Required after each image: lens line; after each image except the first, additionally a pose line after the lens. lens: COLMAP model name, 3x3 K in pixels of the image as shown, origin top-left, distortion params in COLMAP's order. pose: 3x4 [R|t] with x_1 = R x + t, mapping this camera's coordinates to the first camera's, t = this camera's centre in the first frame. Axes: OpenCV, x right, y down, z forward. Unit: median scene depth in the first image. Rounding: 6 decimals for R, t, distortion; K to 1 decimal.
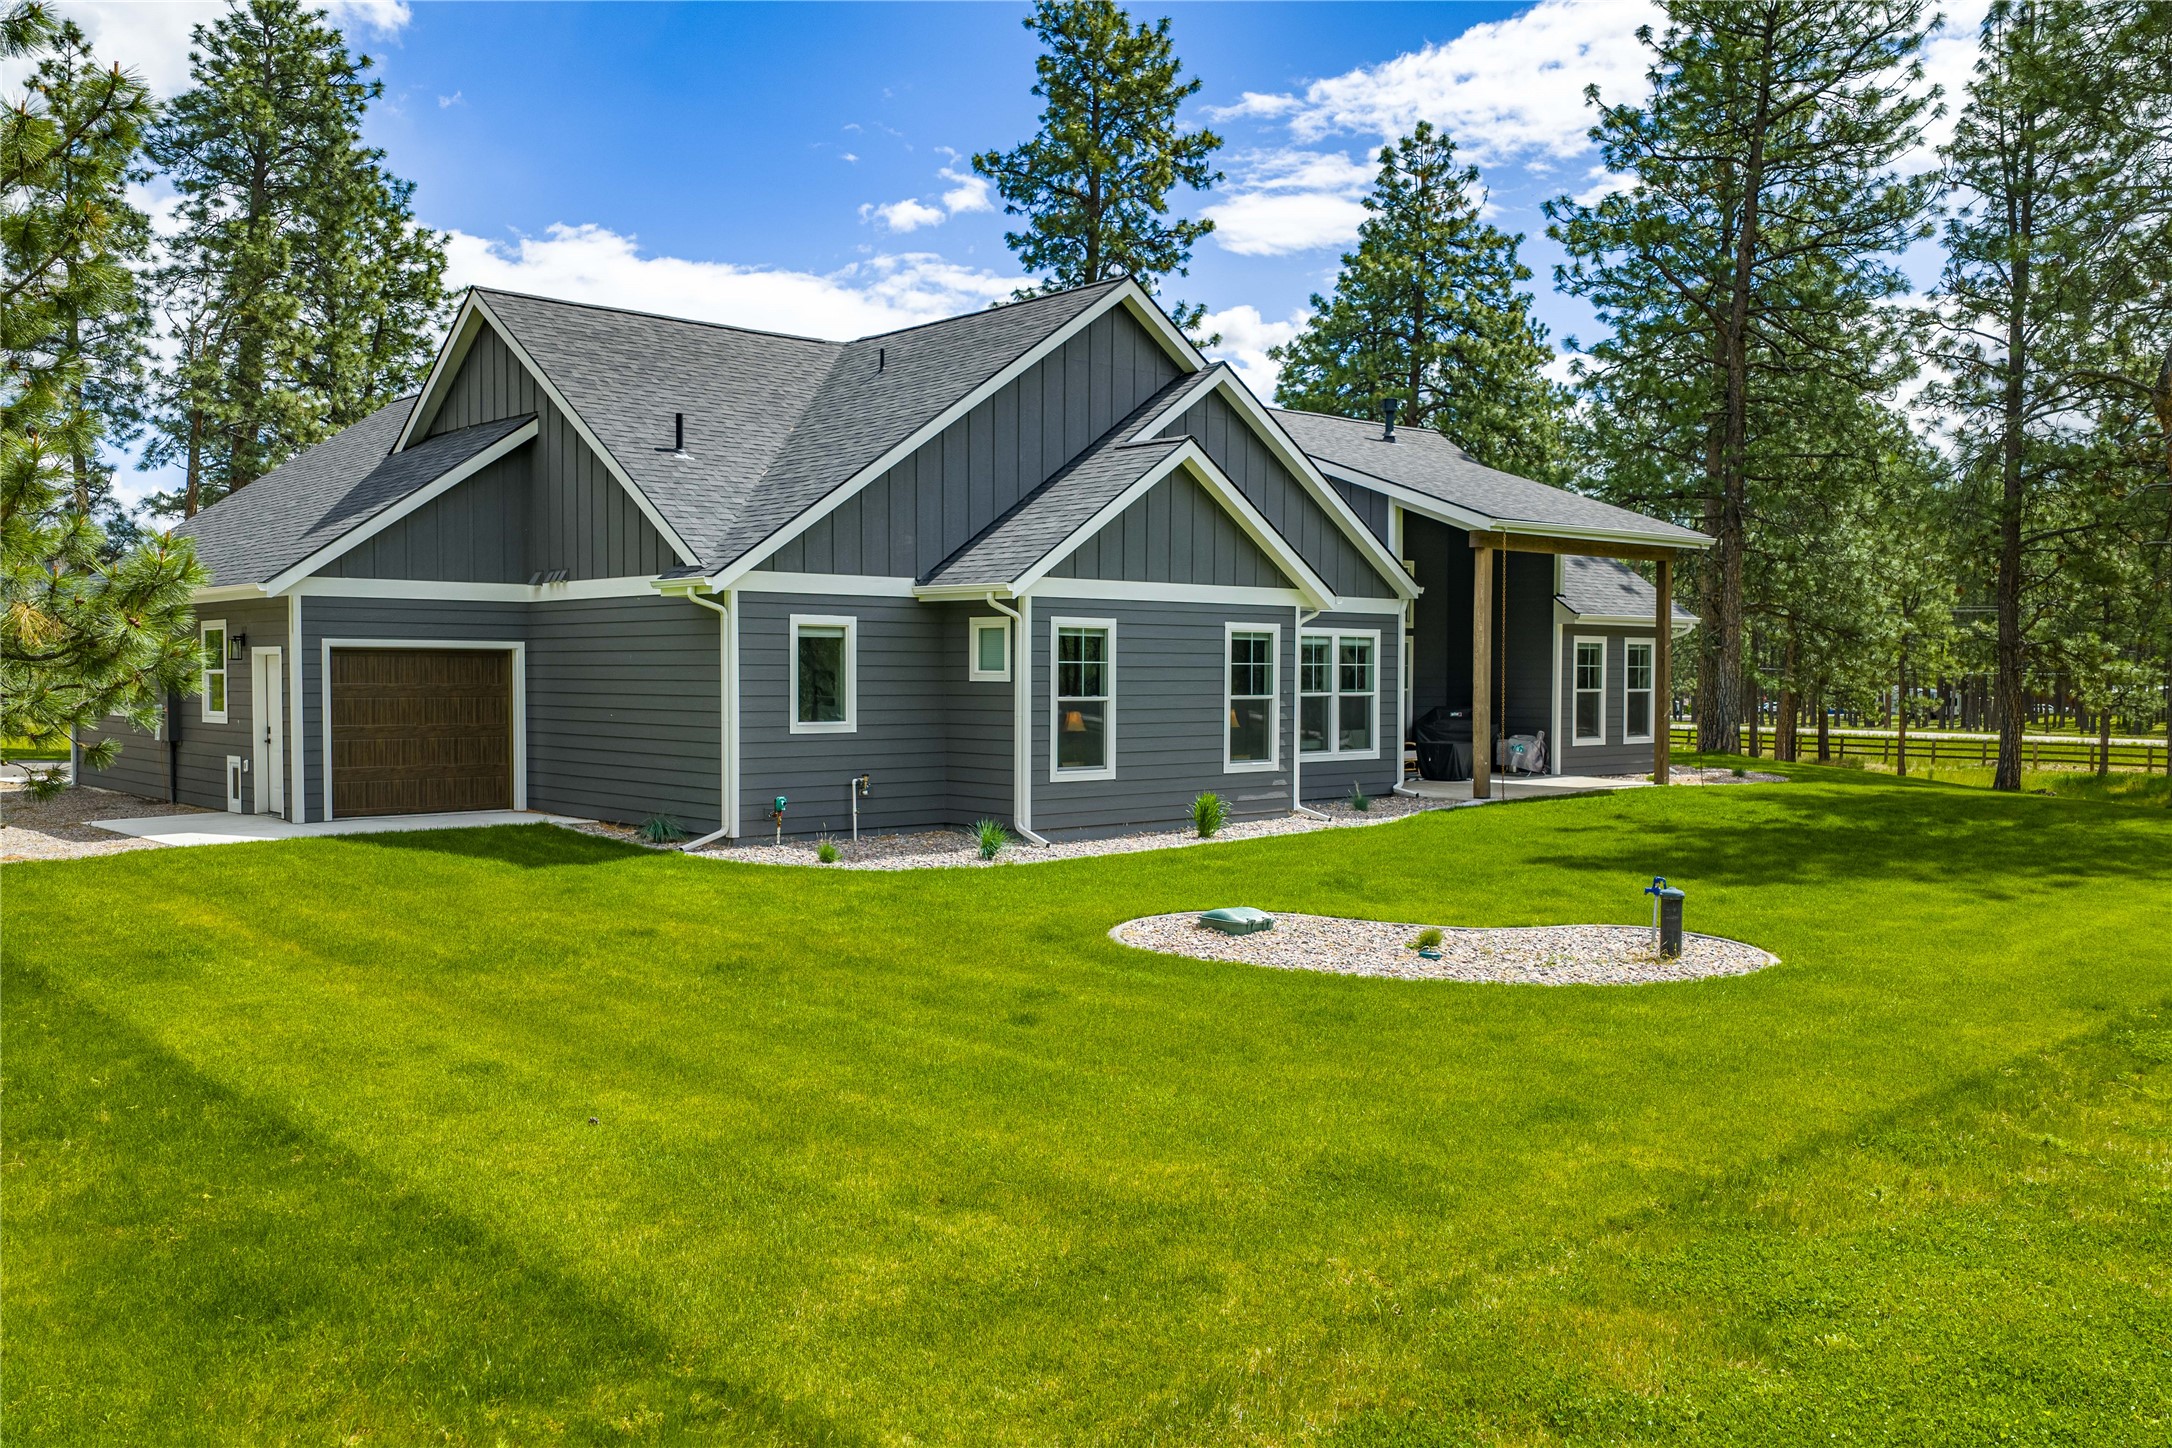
lens RADIAL K [[1783.4, 0, 1096.5], [0, 1783.4, 730.3], [0, 0, 1]] dist [0.003599, 0.000662]
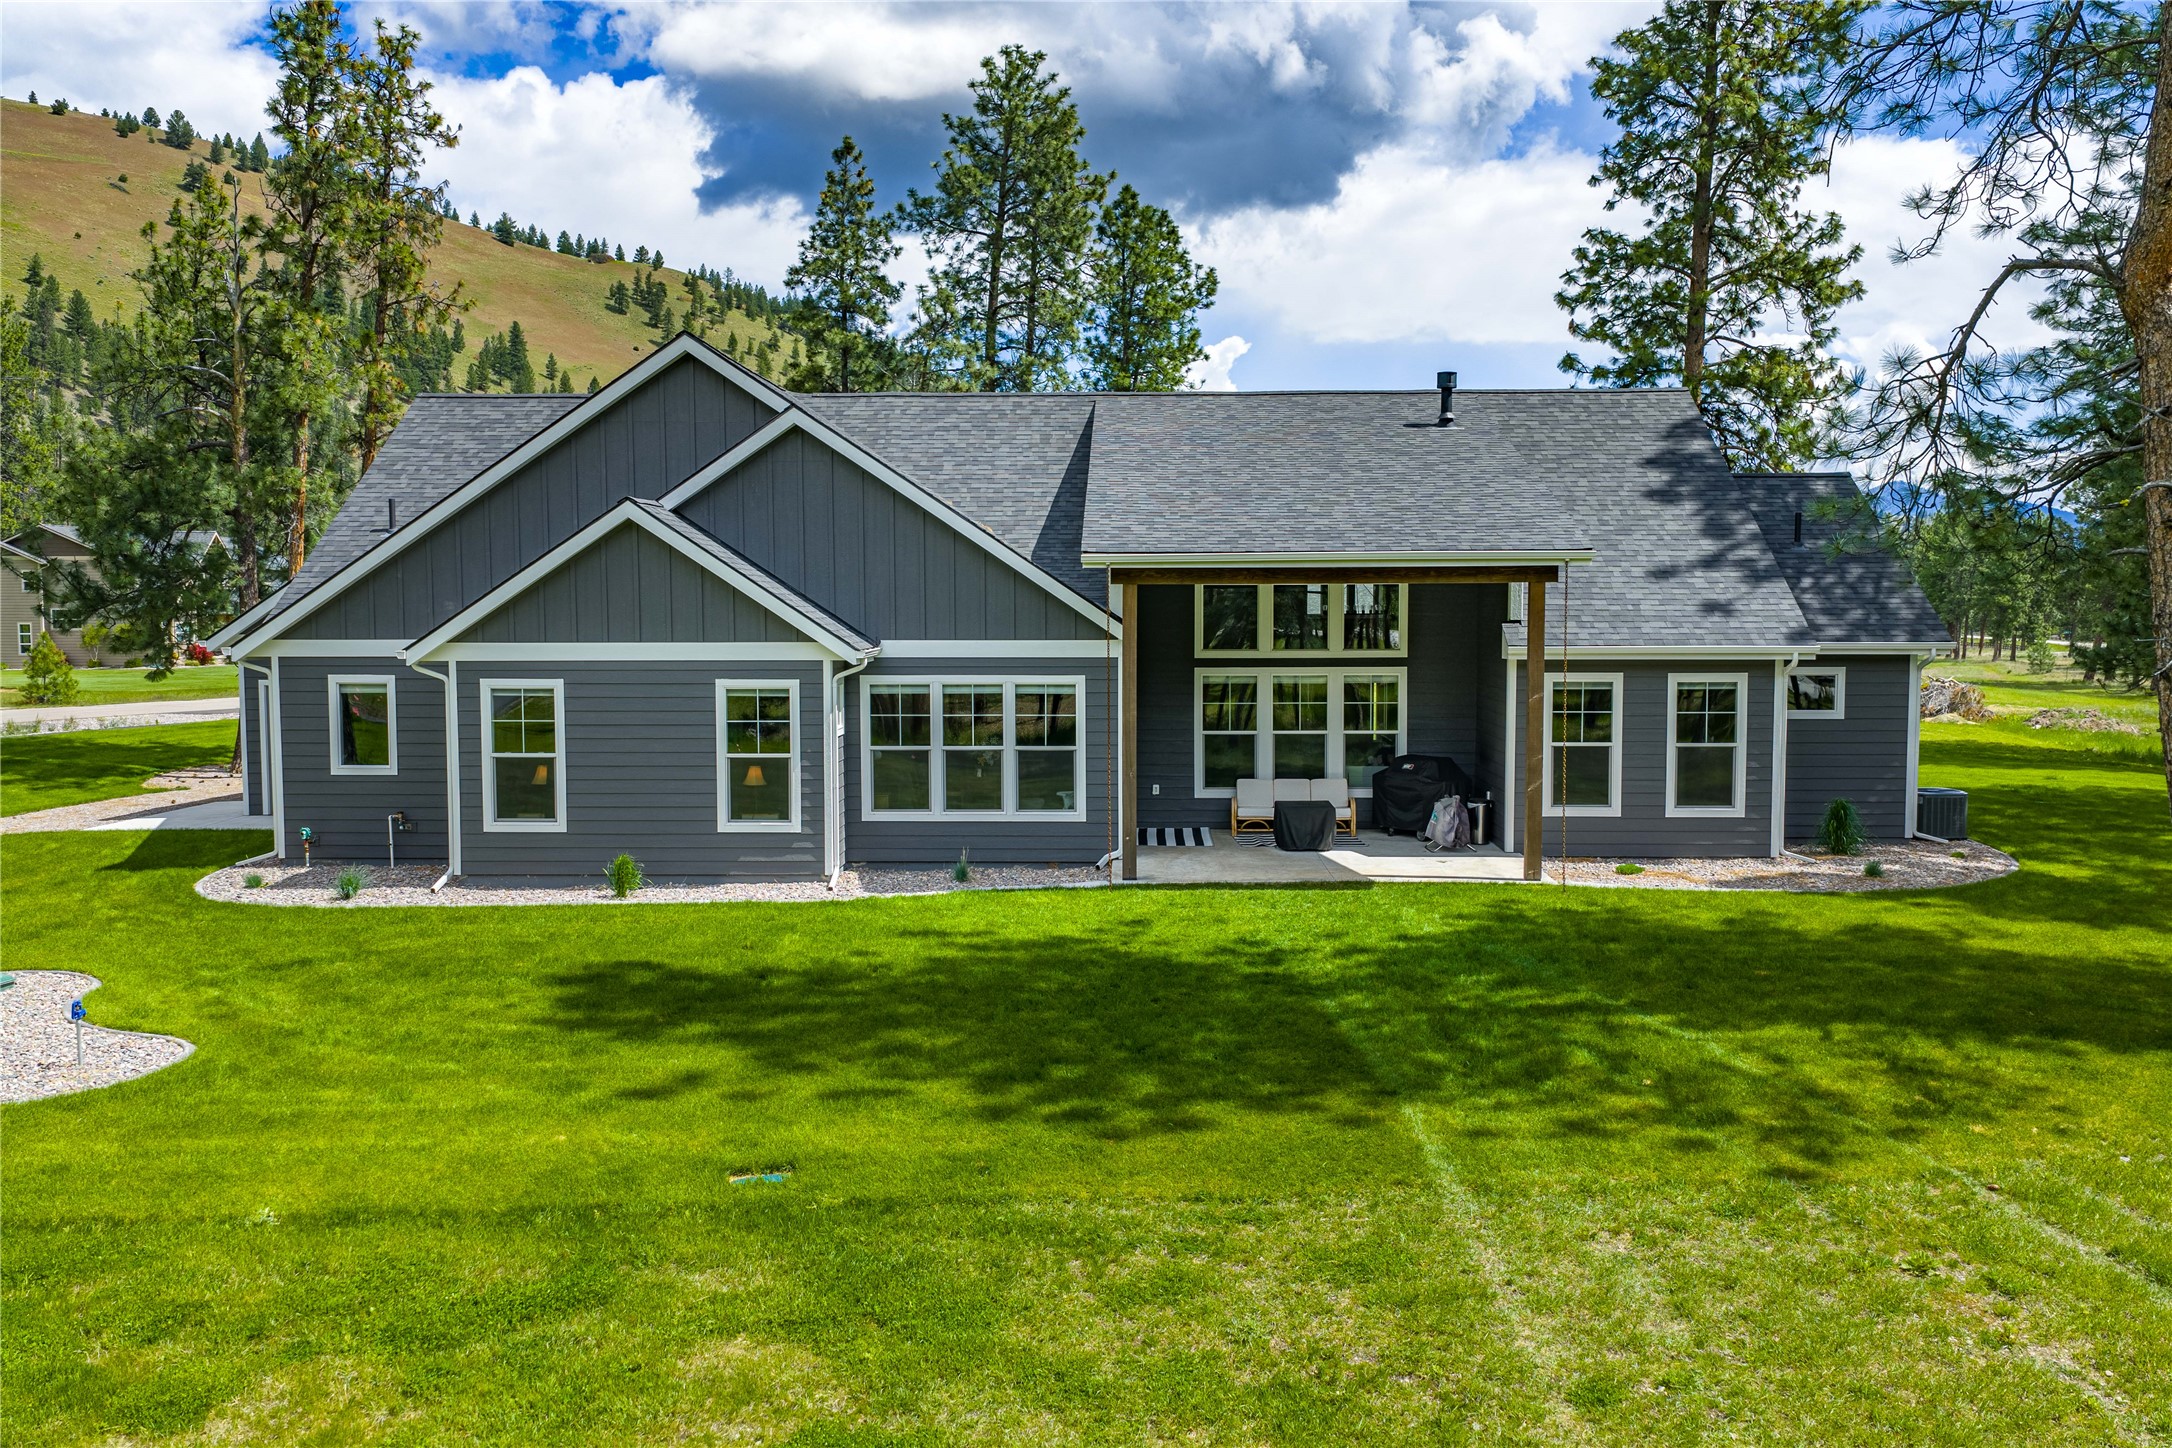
lens RADIAL K [[1783.4, 0, 1096.5], [0, 1783.4, 730.3], [0, 0, 1]] dist [0.003599, 0.000662]
pose [[0.730922, 0.042264, -0.681151, 0.894148], [-0.020104, 0.998981, 0.040412, -0.076294], [0.682165, -0.015844, 0.731027, 0.423700]]
